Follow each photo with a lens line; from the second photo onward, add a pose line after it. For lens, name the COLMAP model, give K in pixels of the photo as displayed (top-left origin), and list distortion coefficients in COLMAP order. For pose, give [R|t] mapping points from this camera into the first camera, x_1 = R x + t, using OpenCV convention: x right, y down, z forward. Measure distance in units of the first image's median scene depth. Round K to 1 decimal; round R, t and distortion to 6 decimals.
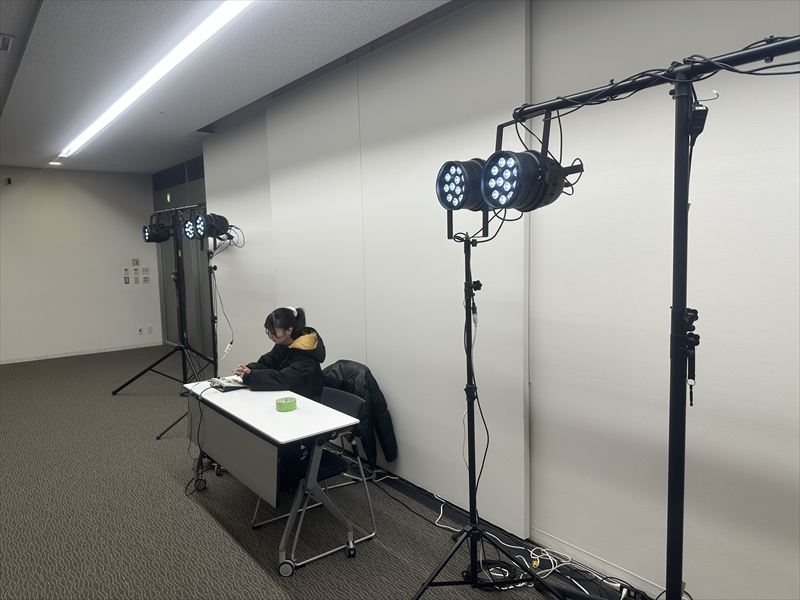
lens RADIAL K [[582.4, 0, 383.1], [0, 582.4, 302.7], [0, 0, 1]] dist [0.069962, -0.081250]
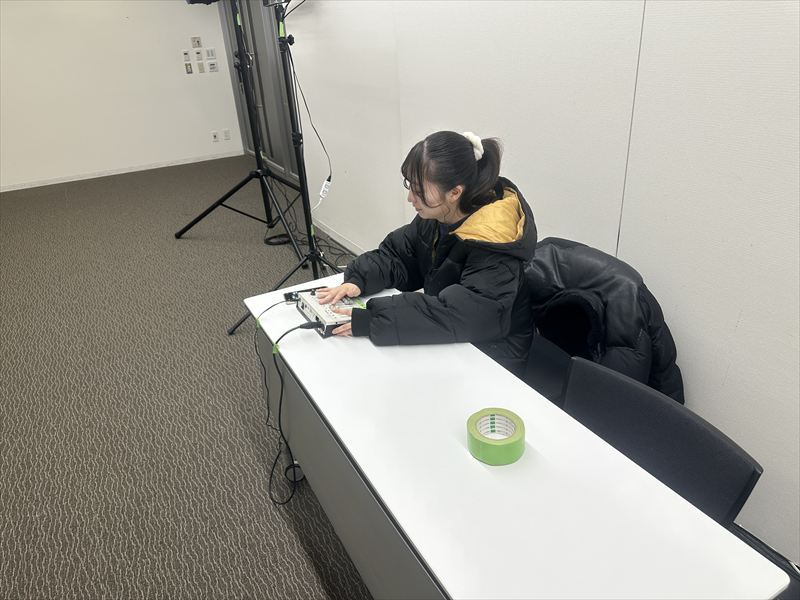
lens RADIAL K [[582.4, 0, 383.1], [0, 582.4, 302.7], [0, 0, 1]] dist [0.069962, -0.081250]
pose [[0.986624, 0.020220, -0.161756, -0.137775], [0.037822, 0.936806, 0.347798, -0.025020], [0.158567, -0.349264, 0.923510, 0.551188]]
